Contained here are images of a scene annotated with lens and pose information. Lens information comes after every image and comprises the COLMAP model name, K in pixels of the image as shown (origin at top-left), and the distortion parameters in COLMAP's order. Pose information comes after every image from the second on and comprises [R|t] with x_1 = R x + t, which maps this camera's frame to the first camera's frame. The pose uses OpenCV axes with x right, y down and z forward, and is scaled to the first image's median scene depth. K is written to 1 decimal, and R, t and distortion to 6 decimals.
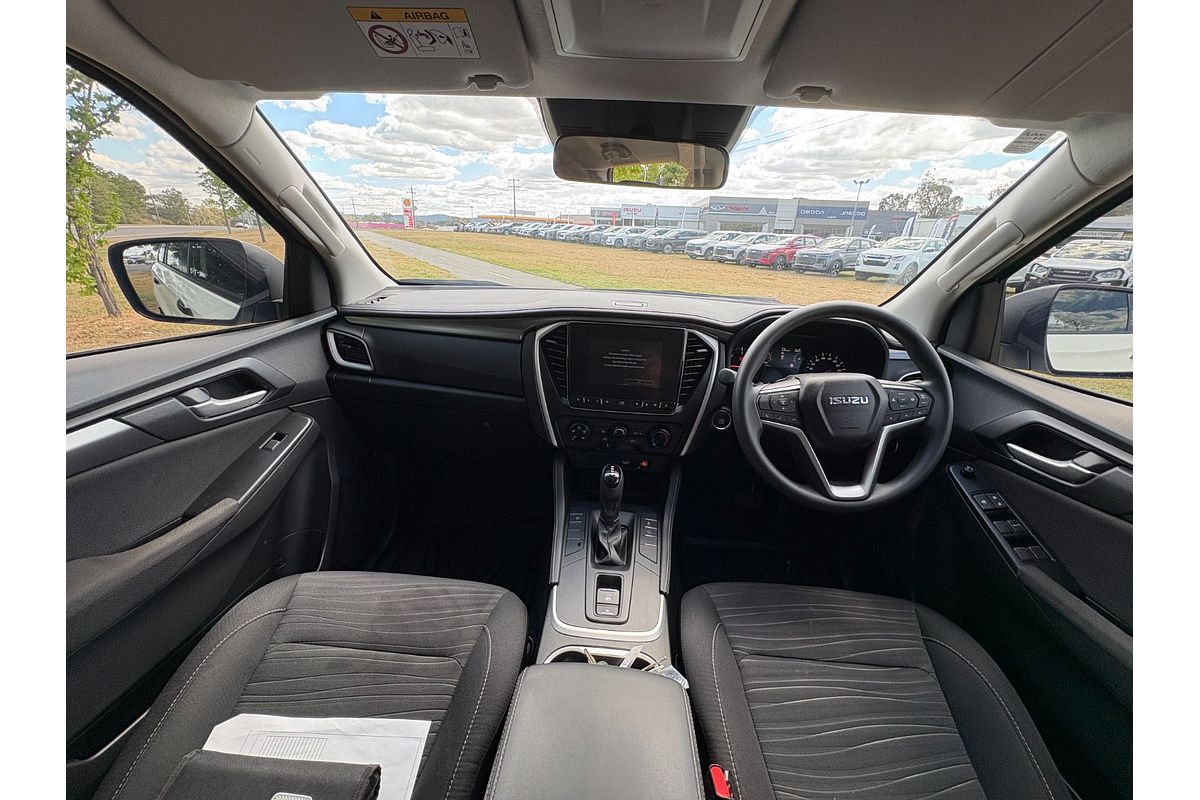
lens RADIAL K [[417.2, 0, 600.0], [0, 417.2, 400.0], [0, 0, 1]] dist [-0.002406, -0.000110]
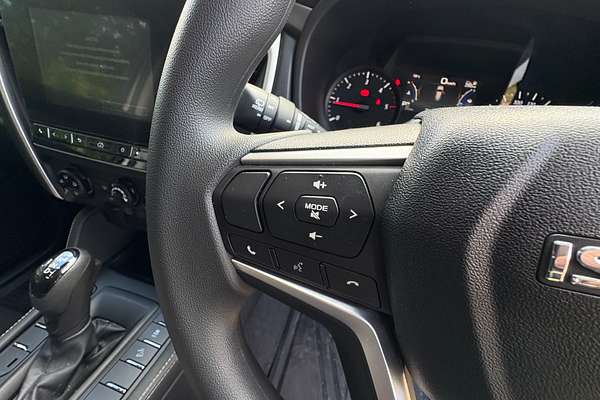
lens RADIAL K [[240.5, 0, 300.0], [0, 240.5, 200.0], [0, 0, 1]] dist [-0.000842, -0.000338]
pose [[0.977899, 0.145900, -0.149753, 0.345353], [-0.108101, 0.965926, 0.235161, -0.024496], [0.178961, -0.213776, 0.960350, 0.666628]]
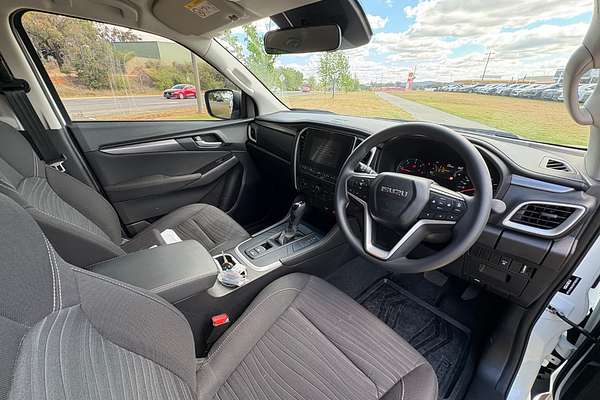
lens RADIAL K [[240.5, 0, 300.0], [0, 240.5, 200.0], [0, 0, 1]] dist [-0.000842, -0.000338]
pose [[0.703301, 0.275030, -0.655536, 0.680154], [-0.249987, 0.958916, 0.134111, 0.000007], [0.665488, 0.069555, 0.743160, 0.137915]]
